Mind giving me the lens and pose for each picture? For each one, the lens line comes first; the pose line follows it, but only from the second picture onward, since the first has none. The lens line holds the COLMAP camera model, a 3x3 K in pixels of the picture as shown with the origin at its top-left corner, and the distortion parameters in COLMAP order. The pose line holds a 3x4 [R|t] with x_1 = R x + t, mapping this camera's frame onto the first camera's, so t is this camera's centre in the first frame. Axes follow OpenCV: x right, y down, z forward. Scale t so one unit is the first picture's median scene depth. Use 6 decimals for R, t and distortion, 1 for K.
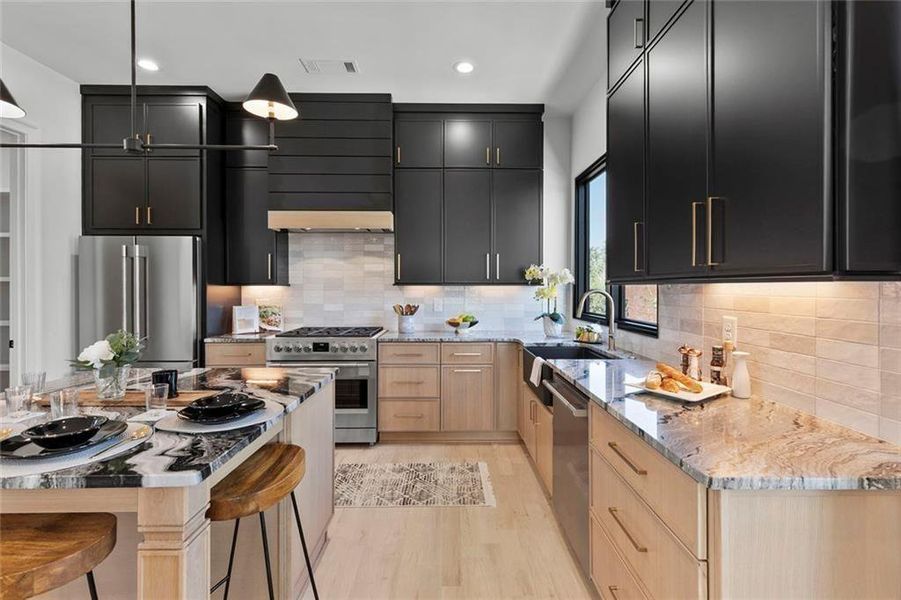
lens RADIAL K [[408.7, 0, 448.3], [0, 408.7, 289.7], [0, 0, 1]] dist [0.022116, -0.000001]
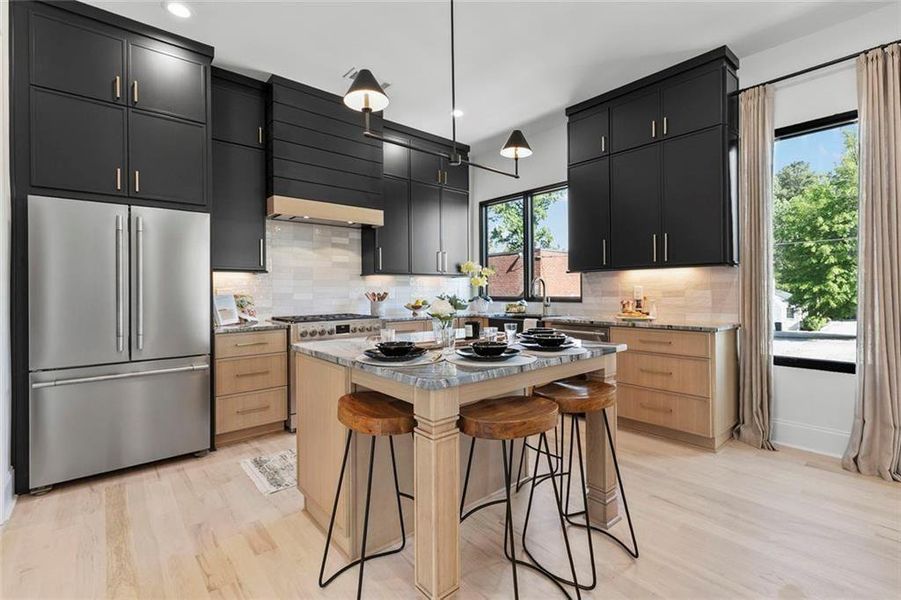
lens RADIAL K [[408.7, 0, 448.3], [0, 408.7, 289.7], [0, 0, 1]] dist [0.022116, -0.000001]
pose [[0.760811, -0.004266, 0.648960, -0.719467], [0.011194, 0.999916, -0.006550, 0.041035], [-0.648877, 0.012248, 0.760794, -0.008583]]
